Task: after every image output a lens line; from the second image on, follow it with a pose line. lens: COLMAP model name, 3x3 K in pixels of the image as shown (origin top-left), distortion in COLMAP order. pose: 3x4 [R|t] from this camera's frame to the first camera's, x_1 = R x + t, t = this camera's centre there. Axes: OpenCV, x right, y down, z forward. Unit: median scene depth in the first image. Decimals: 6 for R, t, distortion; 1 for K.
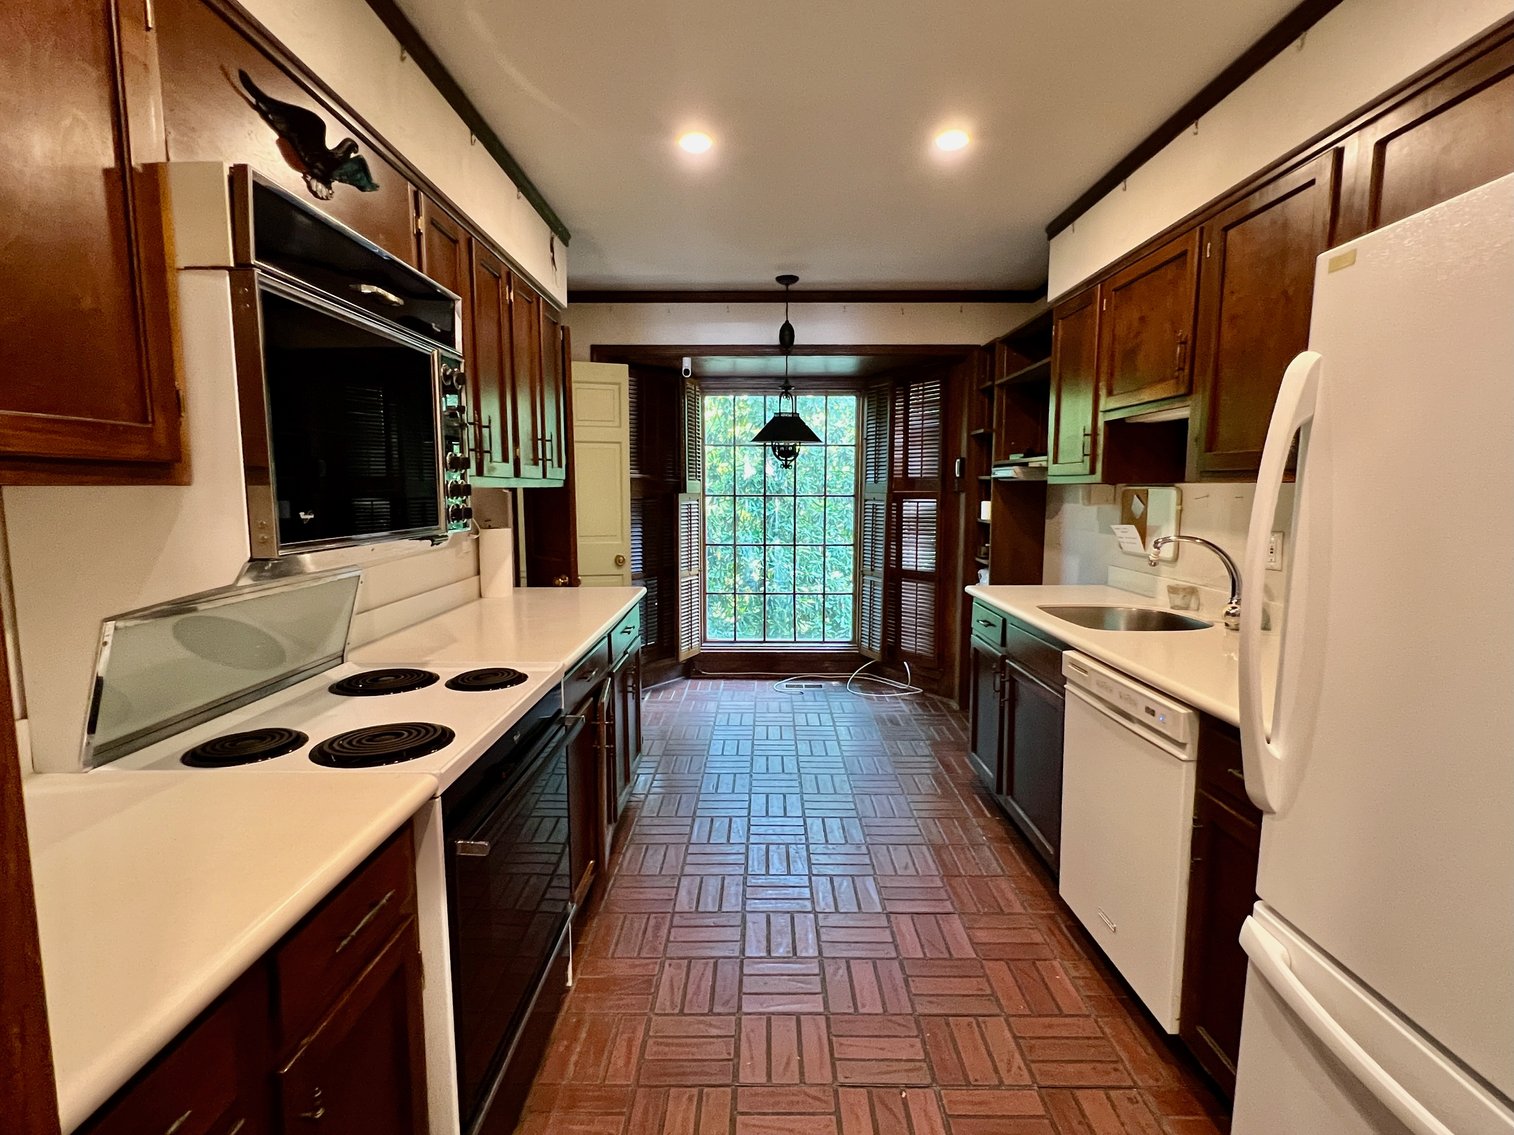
lens RADIAL K [[730.9, 0, 753.9], [0, 730.9, 568.3], [0, 0, 1]] dist [0.000066, -0.000223]
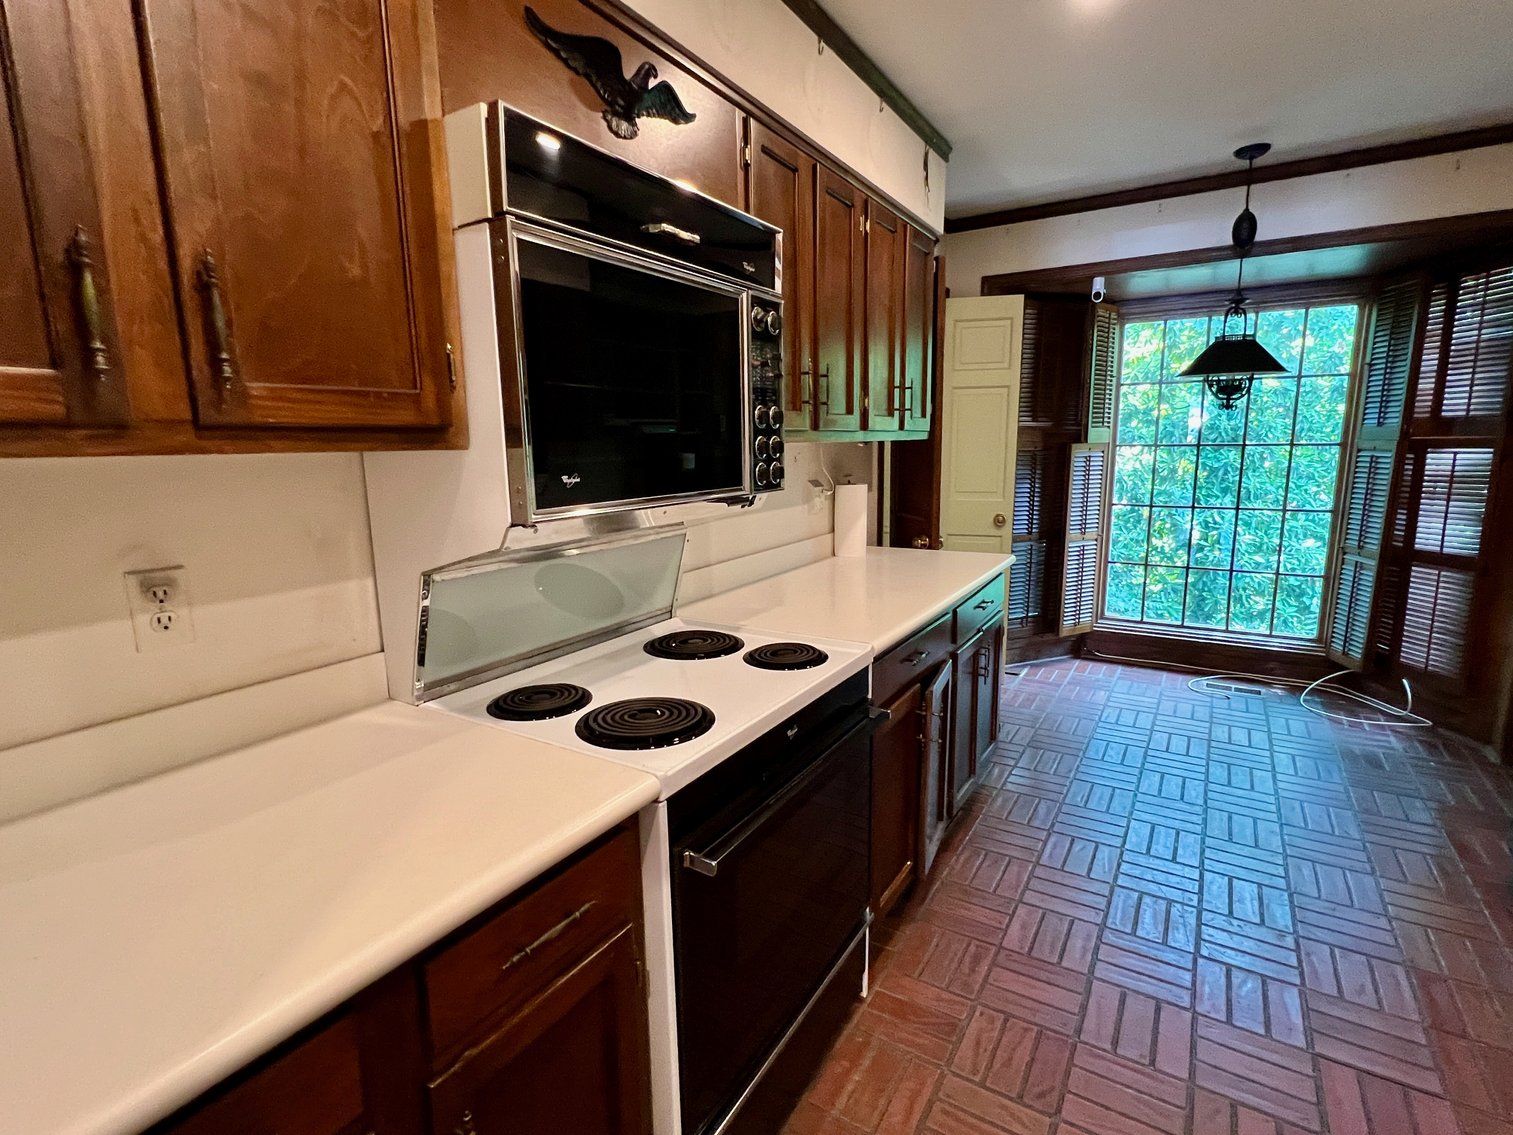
lens RADIAL K [[730.4, 0, 754.0], [0, 730.4, 570.3], [0, 0, 1]] dist [0.000066, -0.000223]
pose [[0.855156, 0.077796, -0.512499, 0.041308], [-0.041479, 0.995773, 0.081944, -0.018754], [0.516708, -0.048817, 0.854769, 0.135731]]
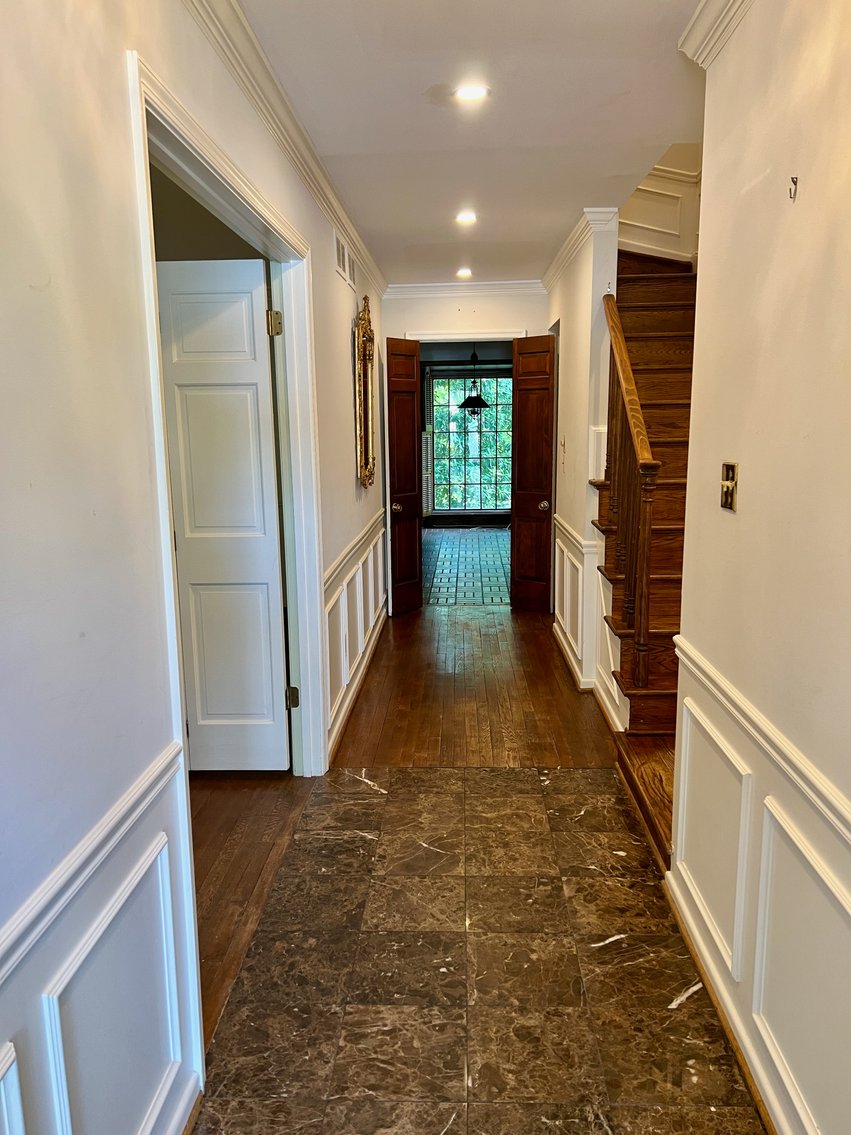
lens RADIAL K [[855.0, 0, 427.6], [0, 855.0, 567.6], [0, 0, 1]] dist [-0.004354, -0.000150]
pose [[0.999649, -0.005316, -0.025943, -0.055479], [0.007008, 0.997823, 0.065571, 0.226772], [0.025538, -0.065730, 0.997511, -2.672333]]
